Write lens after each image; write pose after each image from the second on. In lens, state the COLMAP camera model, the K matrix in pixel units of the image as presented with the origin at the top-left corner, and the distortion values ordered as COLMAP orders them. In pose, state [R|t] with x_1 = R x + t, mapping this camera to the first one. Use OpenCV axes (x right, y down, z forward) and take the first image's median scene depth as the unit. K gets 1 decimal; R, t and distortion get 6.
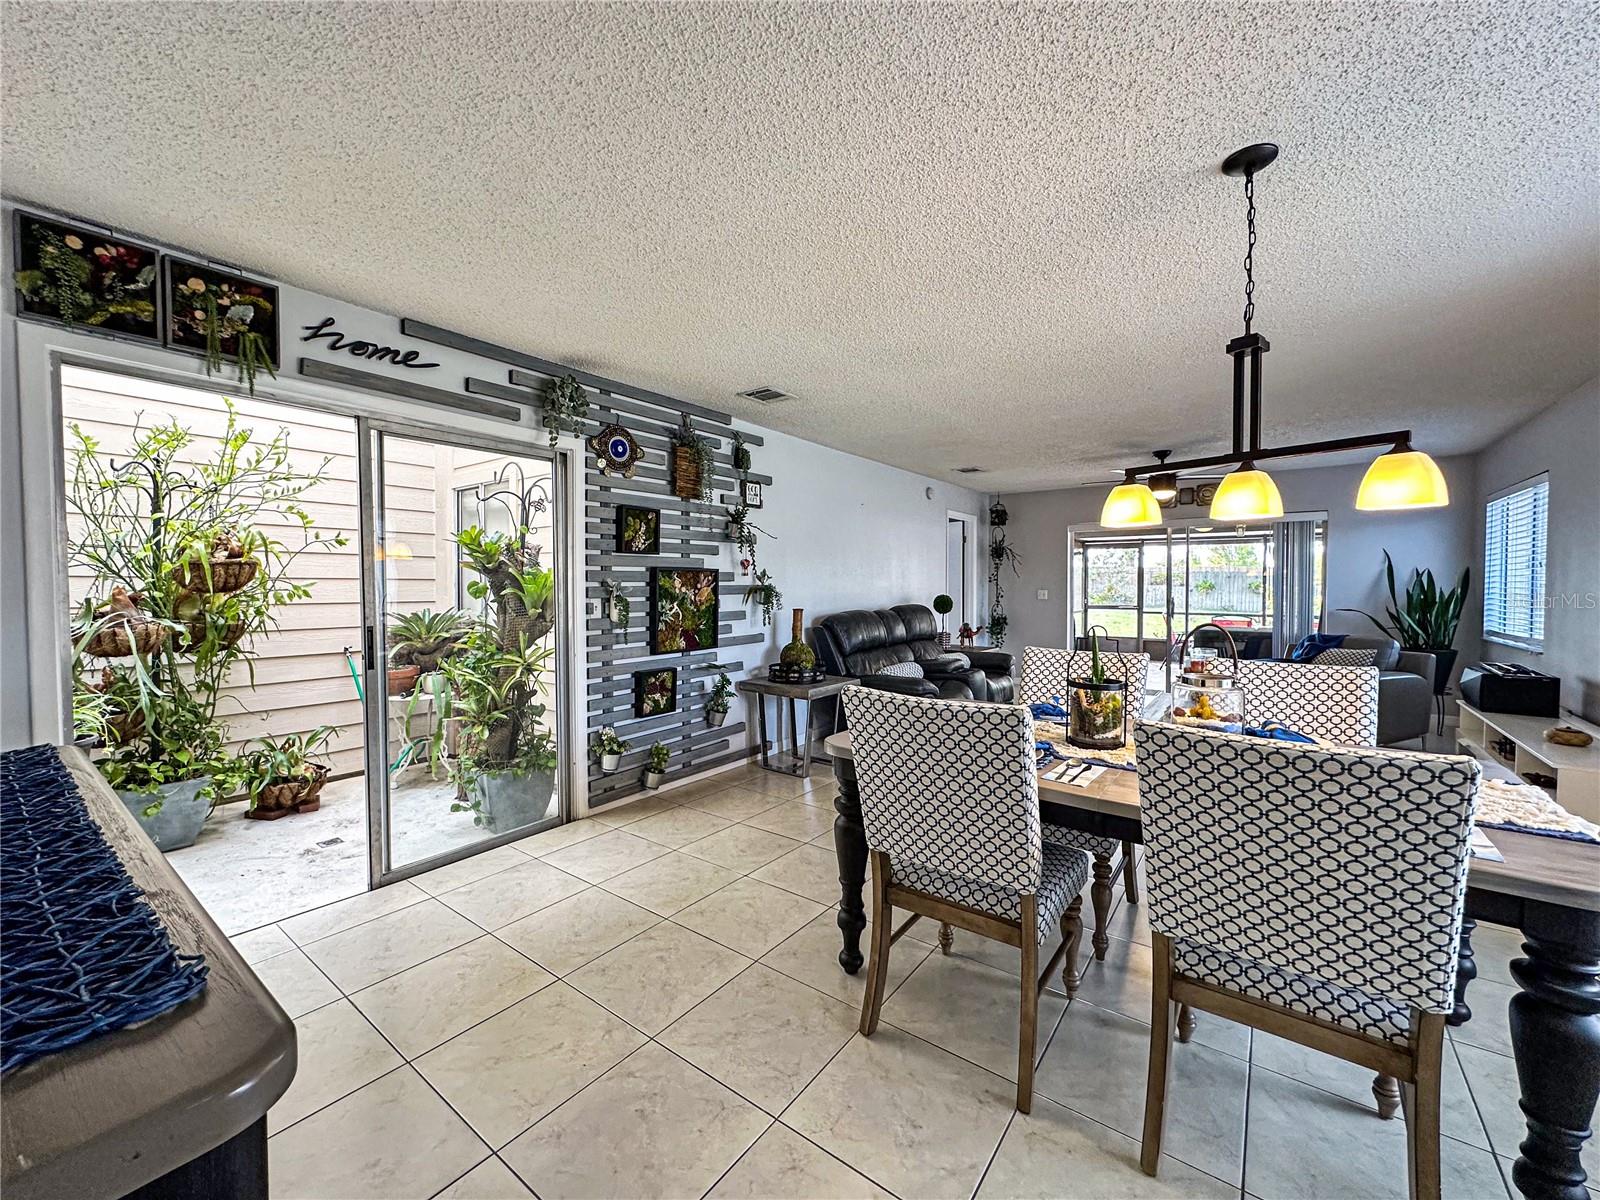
lens RADIAL K [[637.0, 0, 796.3], [0, 637.0, 600.0], [0, 0, 1]] dist [-0.003653, -0.000584]
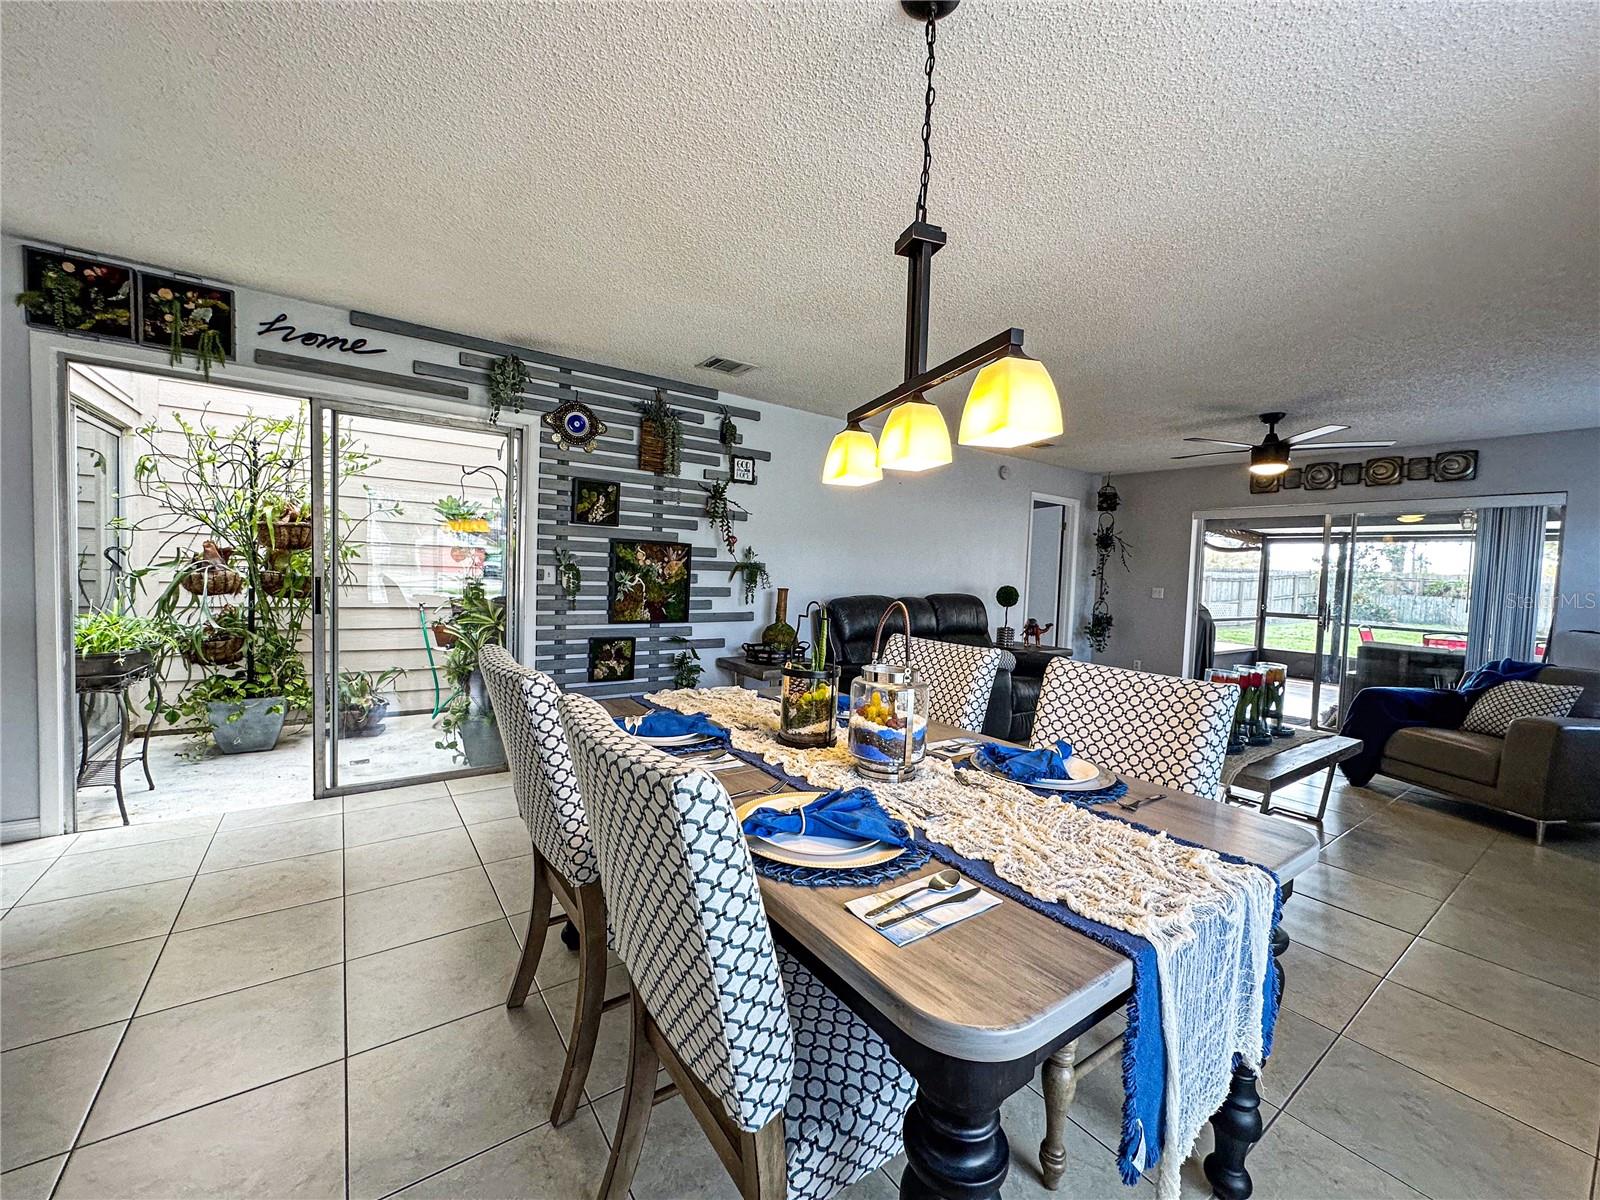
lens RADIAL K [[637.0, 0, 797.0], [0, 637.0, 601.2], [0, 0, 1]] dist [-0.003653, -0.000584]
pose [[0.953727, 0.052452, -0.296064, 0.395176], [-0.047704, 0.998591, 0.023245, 0.012317], [0.296866, -0.008046, 0.954885, 0.105785]]
